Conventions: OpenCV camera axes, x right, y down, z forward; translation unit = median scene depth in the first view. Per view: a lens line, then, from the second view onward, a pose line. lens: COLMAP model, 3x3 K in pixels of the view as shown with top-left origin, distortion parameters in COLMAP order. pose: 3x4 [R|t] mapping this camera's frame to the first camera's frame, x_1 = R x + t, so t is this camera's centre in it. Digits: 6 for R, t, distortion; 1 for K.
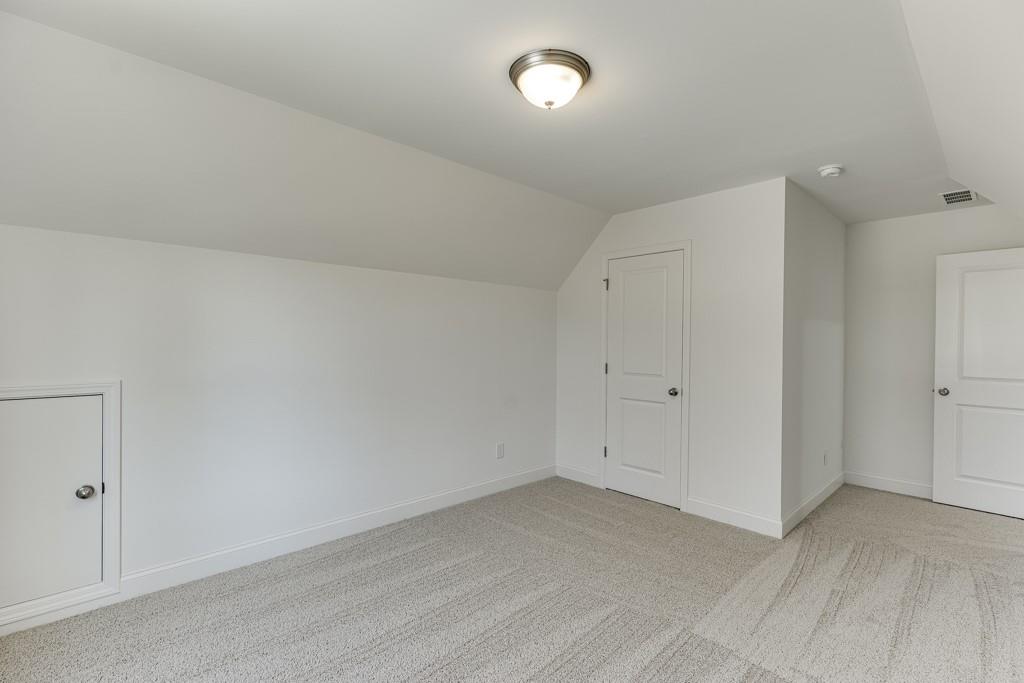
lens RADIAL K [[467.0, 0, 513.3], [0, 467.0, 338.4], [0, 0, 1]] dist [-0.003934, 0.003737]
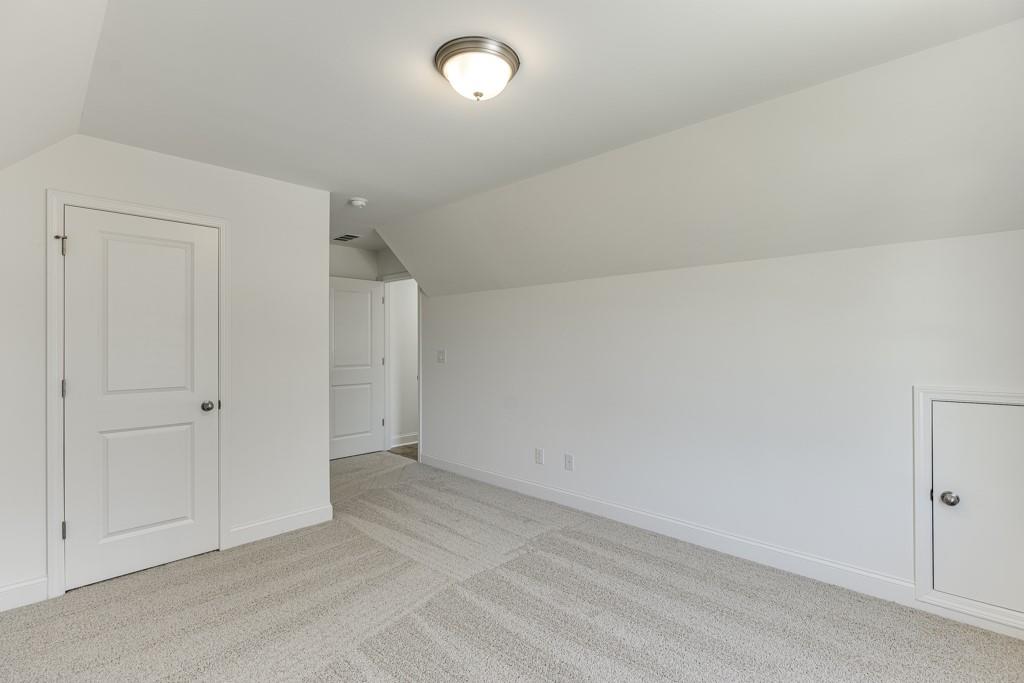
lens RADIAL K [[467.0, 0, 513.2], [0, 467.0, 346.2], [0, 0, 1]] dist [-0.003934, 0.003737]
pose [[-0.039237, -0.010240, 0.999177, -0.484679], [-0.002610, 0.999945, 0.010145, 0.004577], [-0.999227, -0.002210, -0.039261, 0.543184]]
